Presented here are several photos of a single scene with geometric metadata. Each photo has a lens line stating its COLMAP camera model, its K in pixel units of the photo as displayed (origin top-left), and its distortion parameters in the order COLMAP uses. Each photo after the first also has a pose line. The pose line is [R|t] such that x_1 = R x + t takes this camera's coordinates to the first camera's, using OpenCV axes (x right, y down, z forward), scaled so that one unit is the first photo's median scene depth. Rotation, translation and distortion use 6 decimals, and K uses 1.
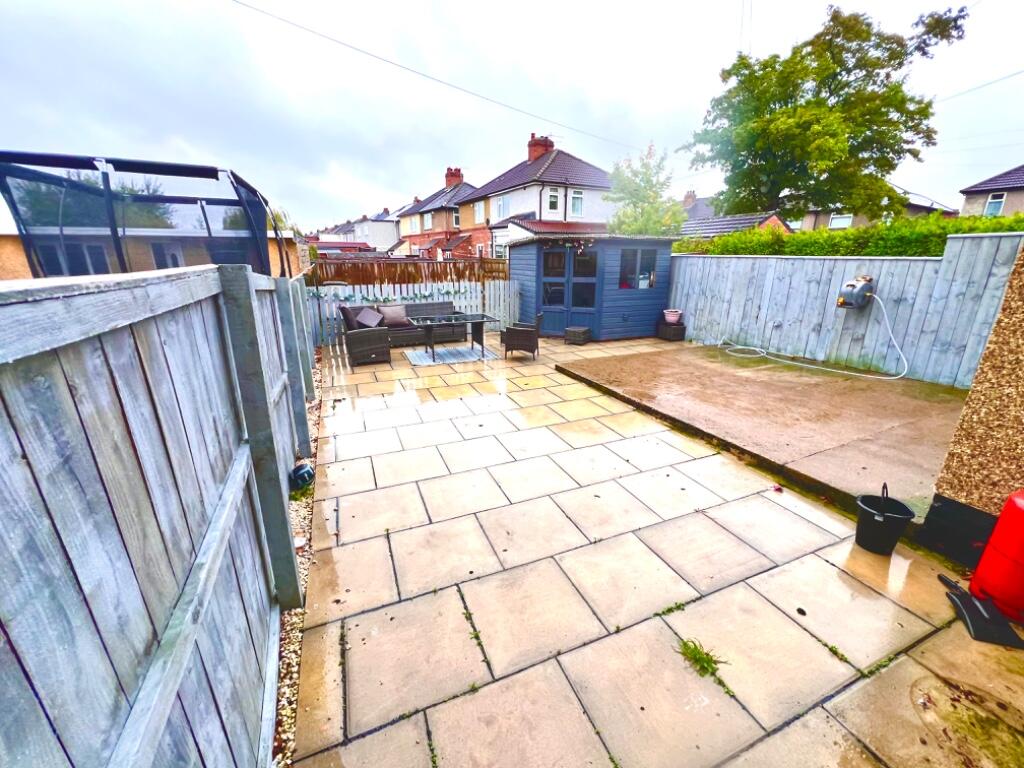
lens RADIAL K [[411.8, 0, 512.0], [0, 411.8, 384.0], [0, 0, 1]] dist [-0.001035, 0.000368]
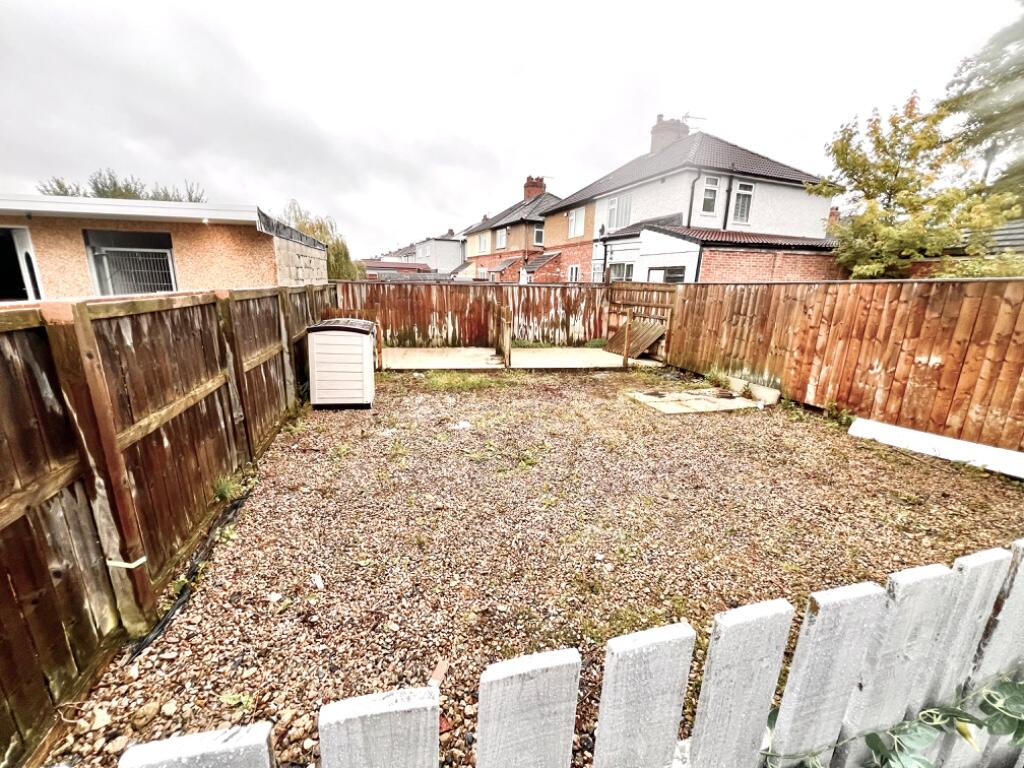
lens RADIAL K [[411.8, 0, 512.0], [0, 411.8, 384.0], [0, 0, 1]] dist [-0.001035, 0.000368]
pose [[0.991276, 0.053271, -0.120554, -0.091745], [-0.060756, 0.996391, -0.059284, -0.079234], [0.116961, 0.066091, 0.990935, 0.278902]]
